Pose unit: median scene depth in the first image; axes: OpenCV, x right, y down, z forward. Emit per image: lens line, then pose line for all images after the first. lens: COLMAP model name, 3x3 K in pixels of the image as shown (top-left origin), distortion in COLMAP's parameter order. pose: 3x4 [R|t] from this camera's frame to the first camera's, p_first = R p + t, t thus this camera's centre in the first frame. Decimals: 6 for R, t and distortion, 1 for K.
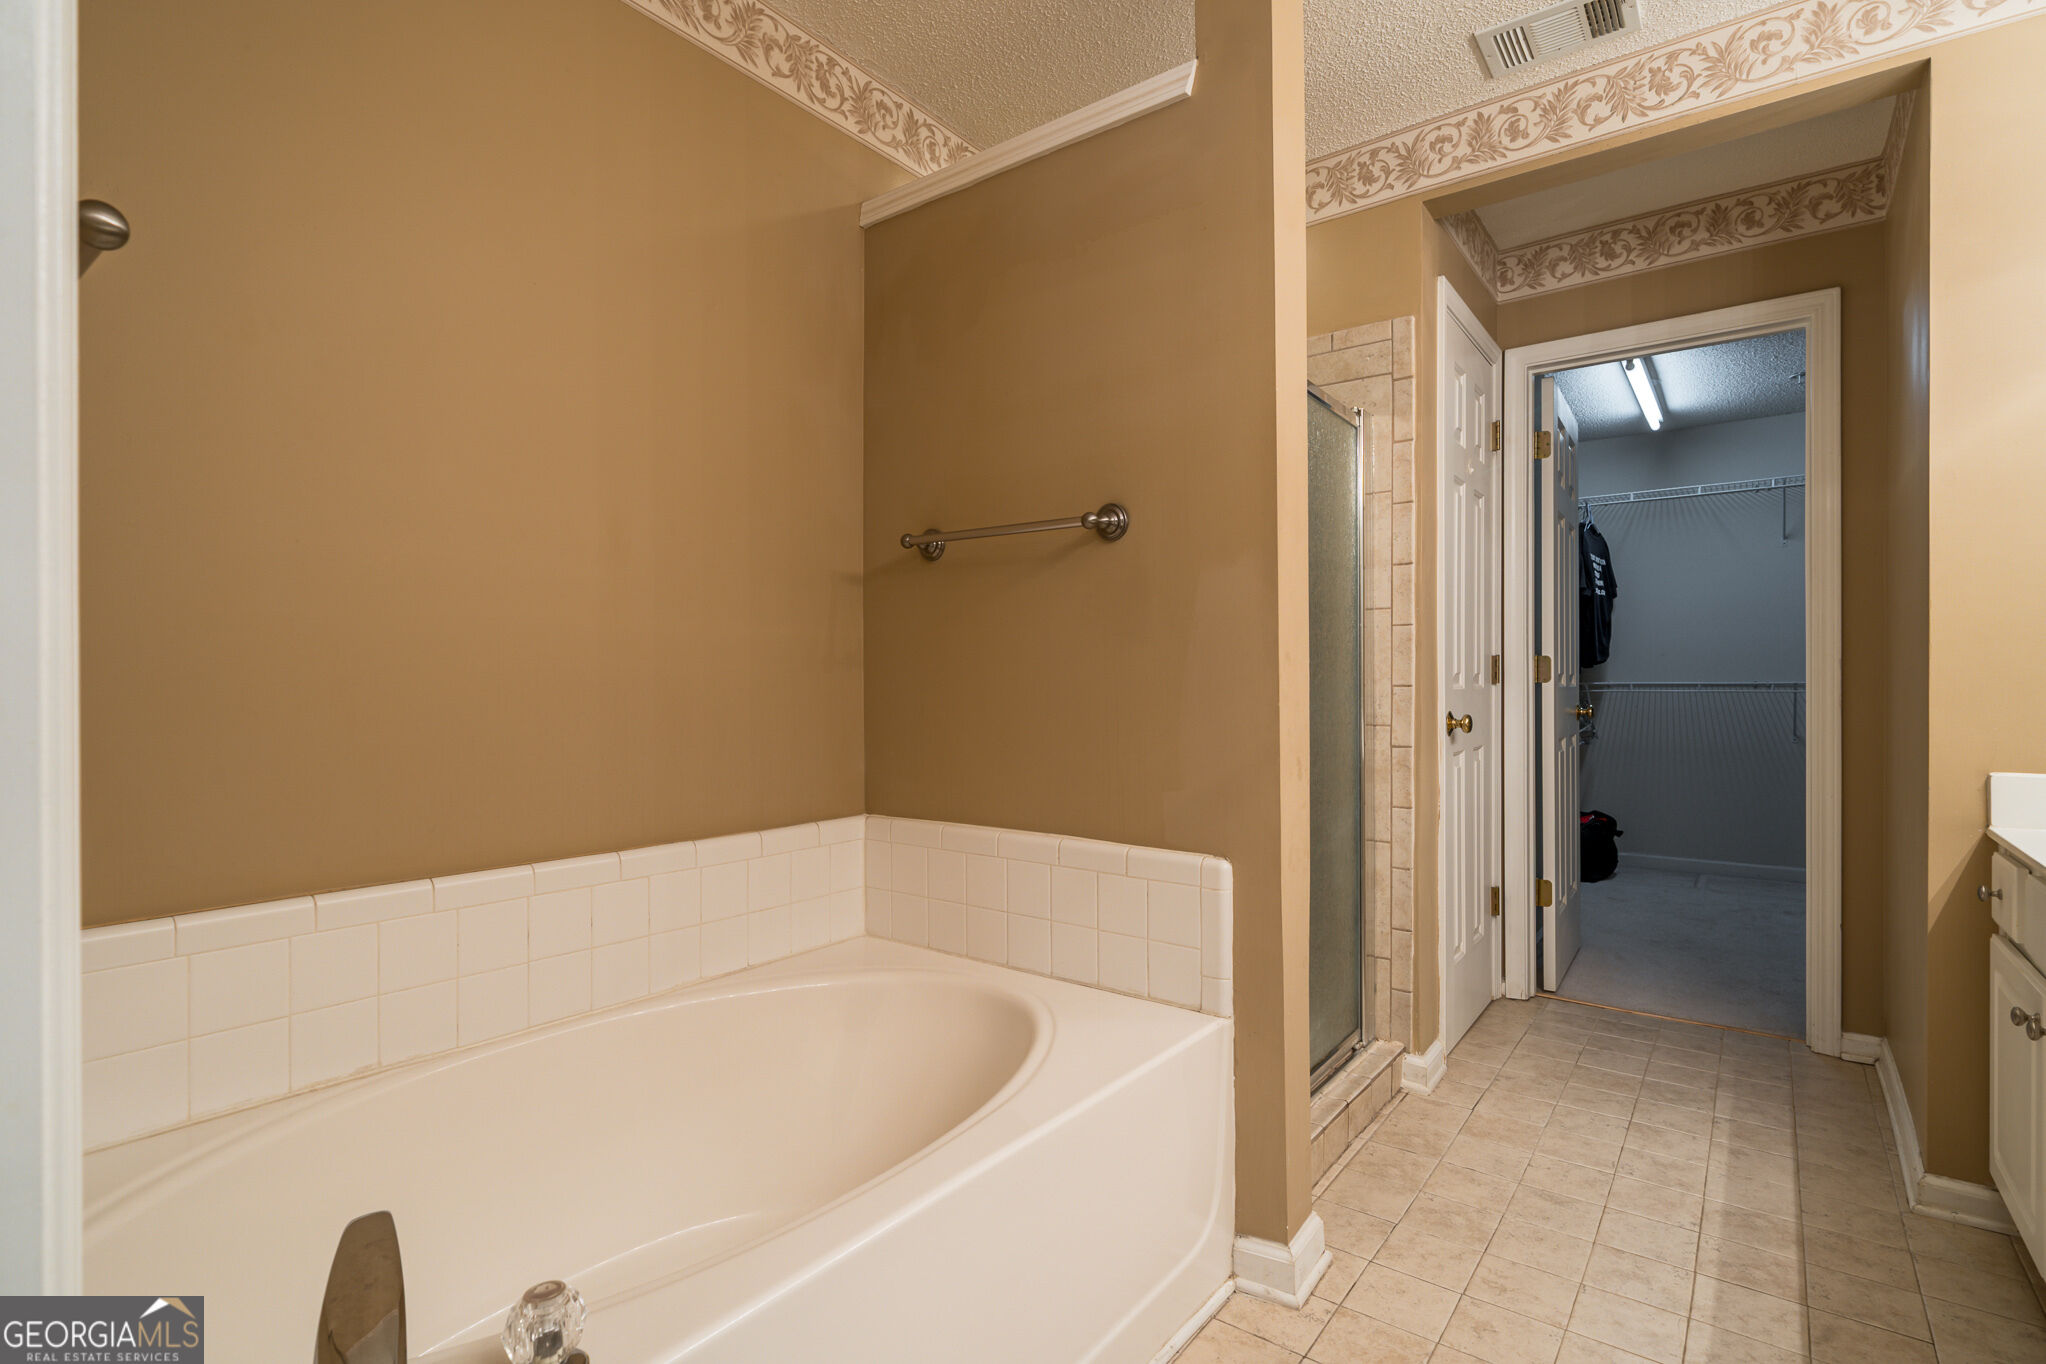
lens RADIAL K [[975.5, 0, 1023.6], [0, 975.5, 687.5], [0, 0, 1]] dist [-0.000113, -0.000564]
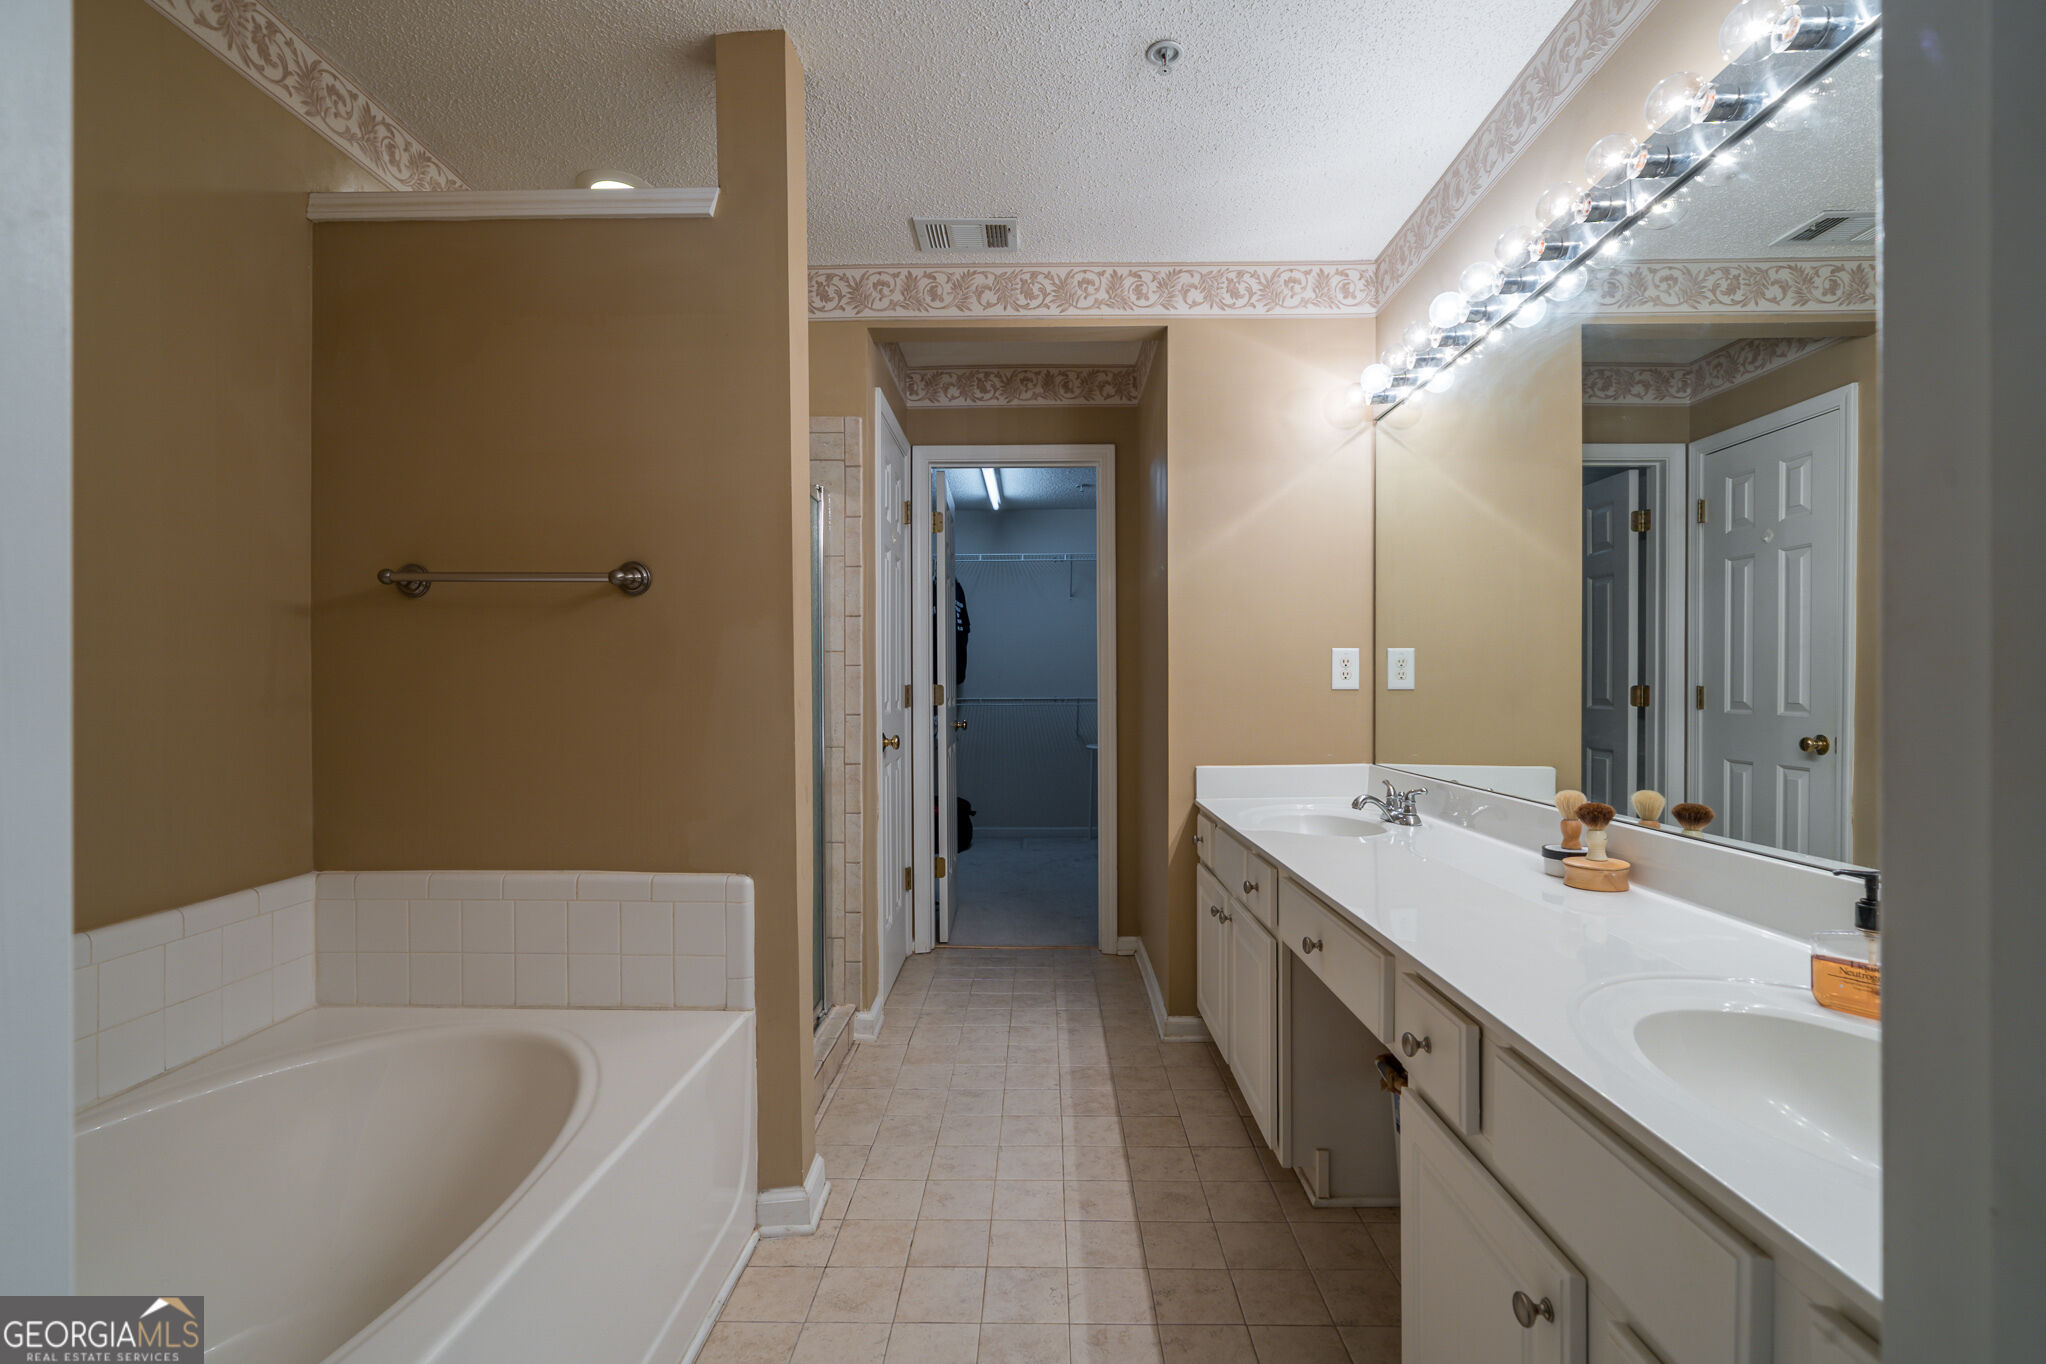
lens RADIAL K [[907.8, 0, 1022.8], [0, 907.8, 688.0], [0, 0, 1]] dist [-0.002739, 0.000385]
pose [[0.808114, -0.001644, 0.589024, -0.109576], [0.004486, 0.999984, -0.003364, -0.029203], [-0.589009, 0.005361, 0.808109, -0.052789]]
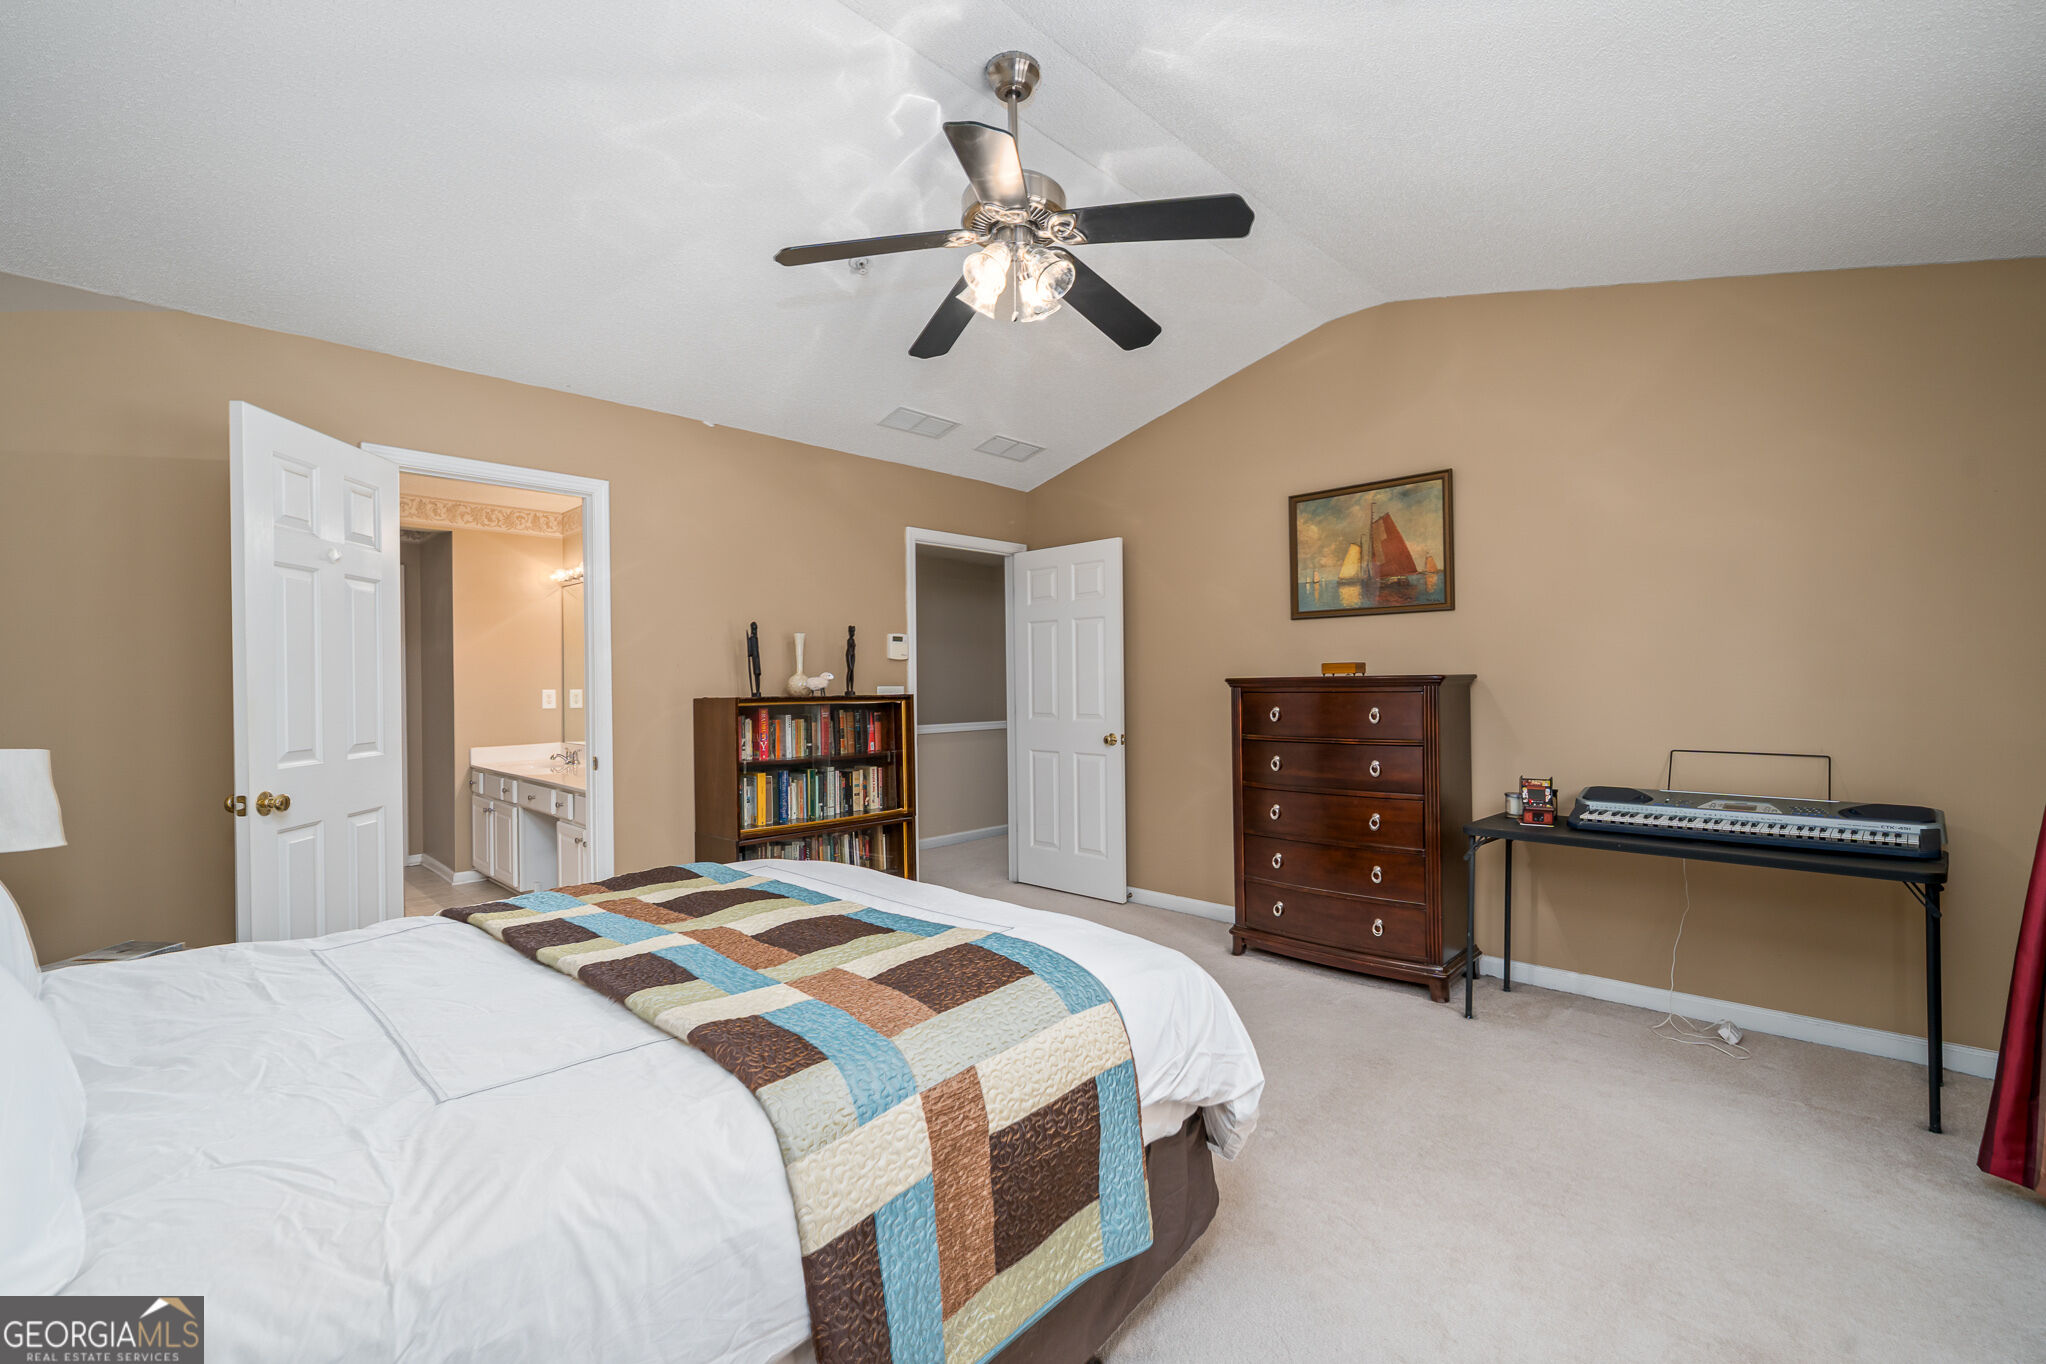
lens RADIAL K [[849.9, 0, 1015.9], [0, 849.9, 686.1], [0, 0, 1]] dist [-0.002203, -0.000184]
pose [[0.119877, -0.004703, 0.992778, -1.200660], [0.012732, 0.999914, 0.003199, -0.080068], [-0.992707, 0.012256, 0.119926, -0.870199]]
